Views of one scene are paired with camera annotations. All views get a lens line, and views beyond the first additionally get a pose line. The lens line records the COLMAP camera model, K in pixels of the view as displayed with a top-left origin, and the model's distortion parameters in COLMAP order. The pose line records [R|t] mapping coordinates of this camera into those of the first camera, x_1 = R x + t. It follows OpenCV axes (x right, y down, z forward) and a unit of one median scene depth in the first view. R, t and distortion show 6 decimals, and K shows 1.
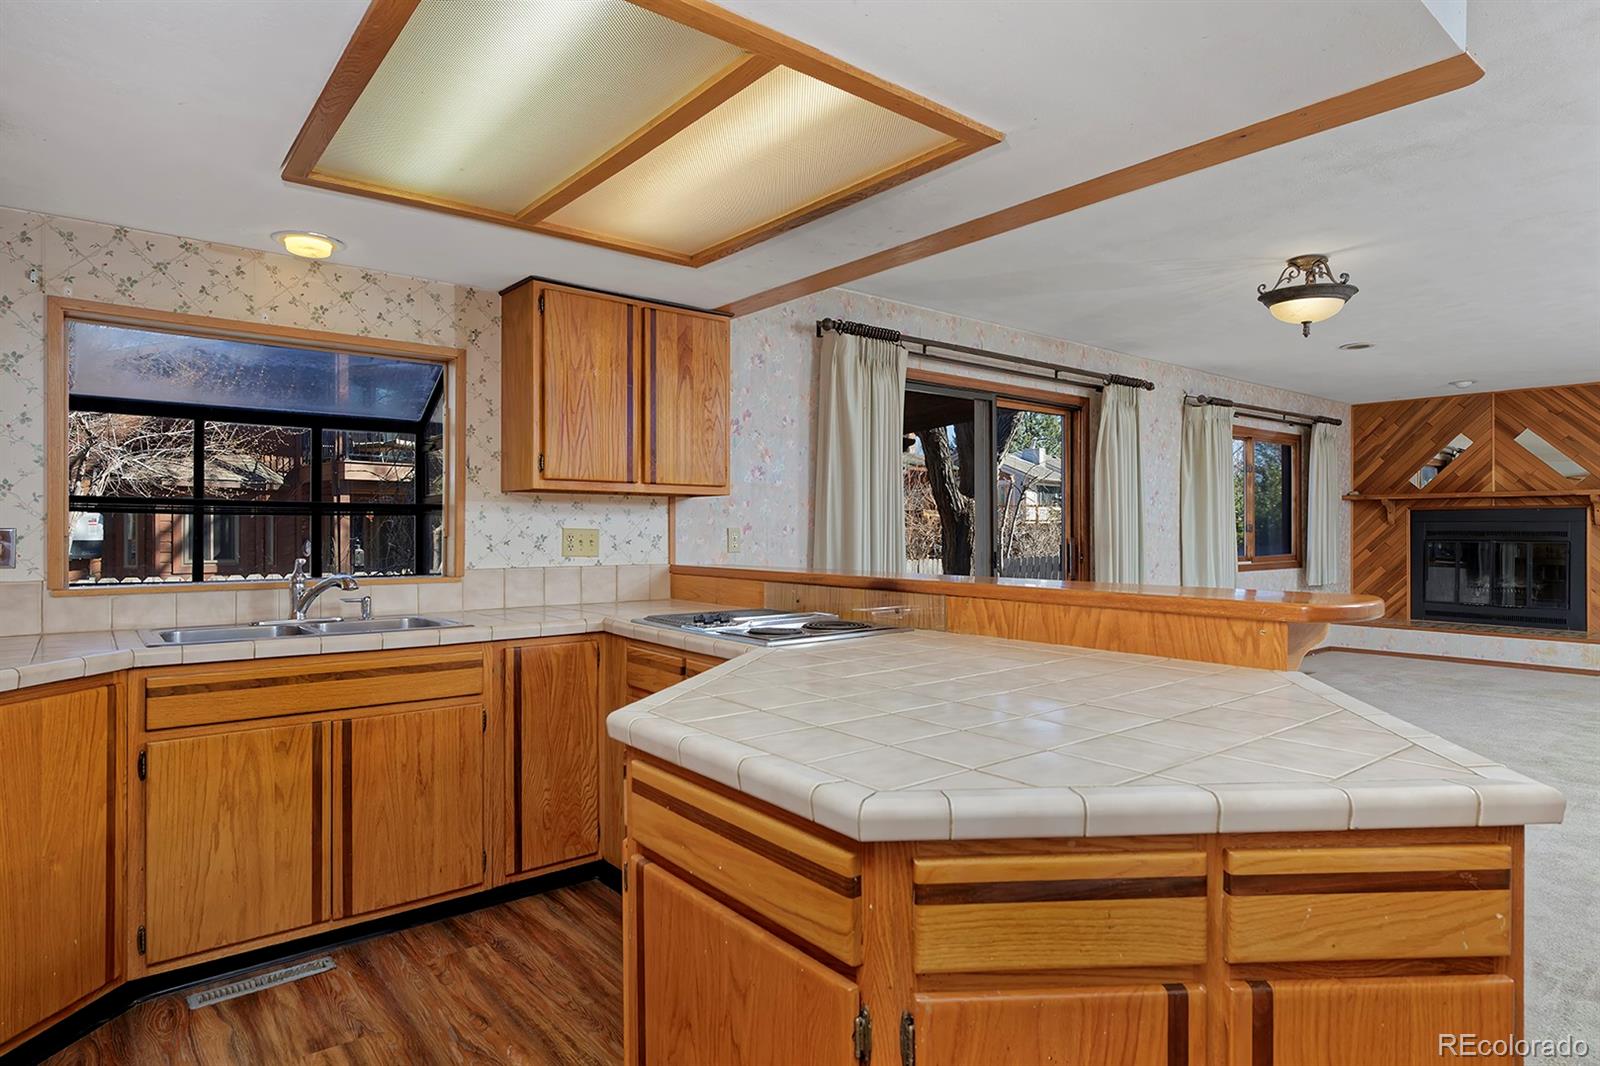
lens RADIAL K [[883.1, 0, 799.8], [0, 883.1, 522.7], [0, 0, 1]] dist [-0.011801, 0.002138]
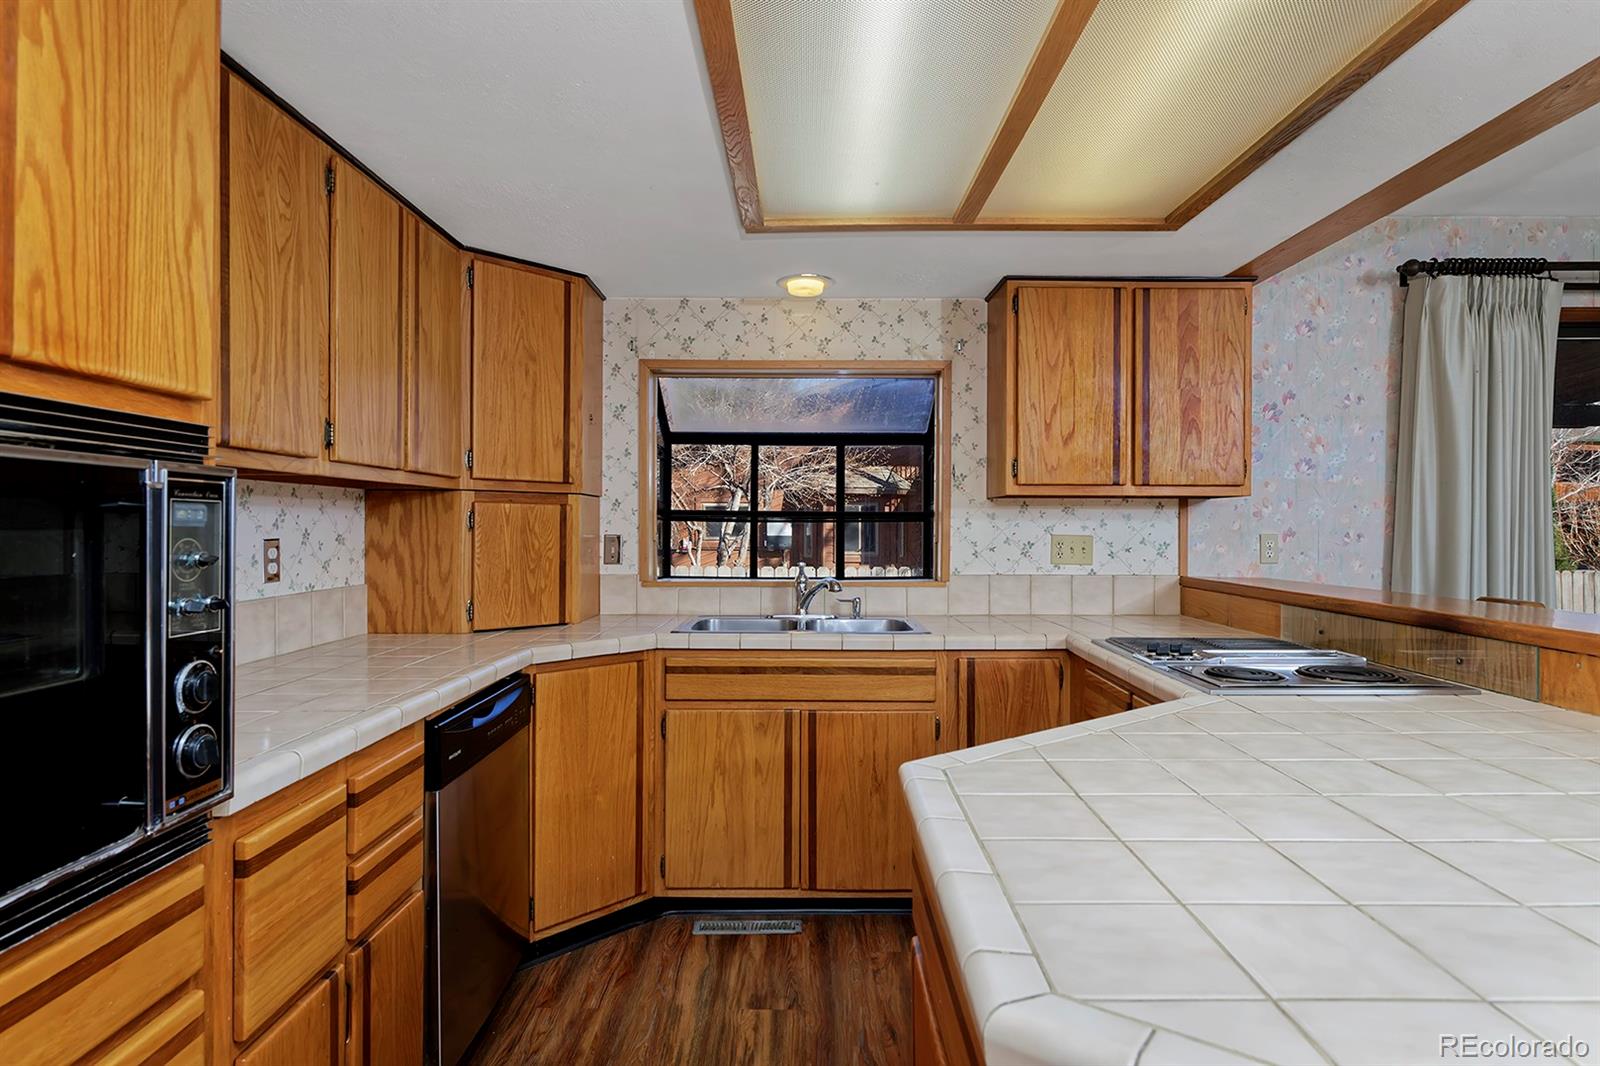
lens RADIAL K [[838.9, 0, 801.0], [0, 838.9, 526.6], [0, 0, 1]] dist [-0.003190, -0.001080]
pose [[0.774189, 0.000871, -0.632954, 0.122163], [0.004618, 0.999965, 0.007024, -0.012701], [0.632938, -0.008361, 0.774158, 0.156479]]
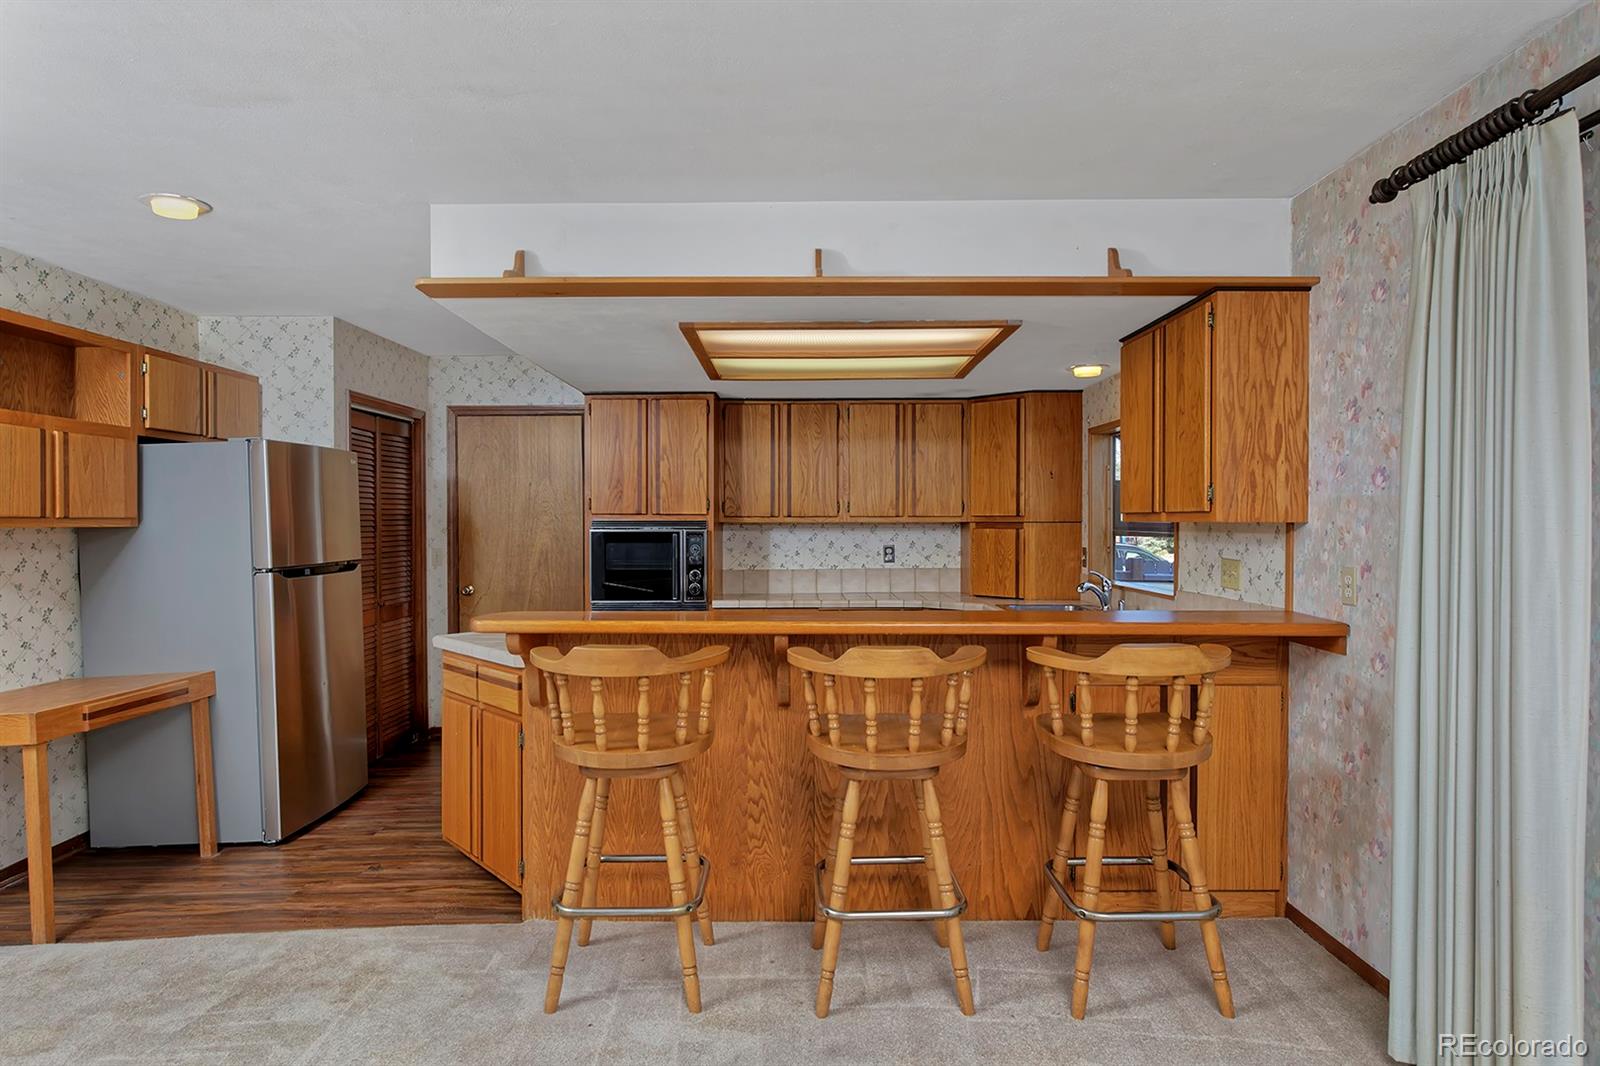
lens RADIAL K [[927.1, 0, 804.0], [0, 927.1, 533.8], [0, 0, 1]] dist [0.000890, 0.000100]
pose [[-0.625081, 0.007389, -0.780525, 1.036334], [0.006488, 0.999970, 0.004271, -0.034997], [0.780533, -0.002395, -0.625110, 1.621817]]
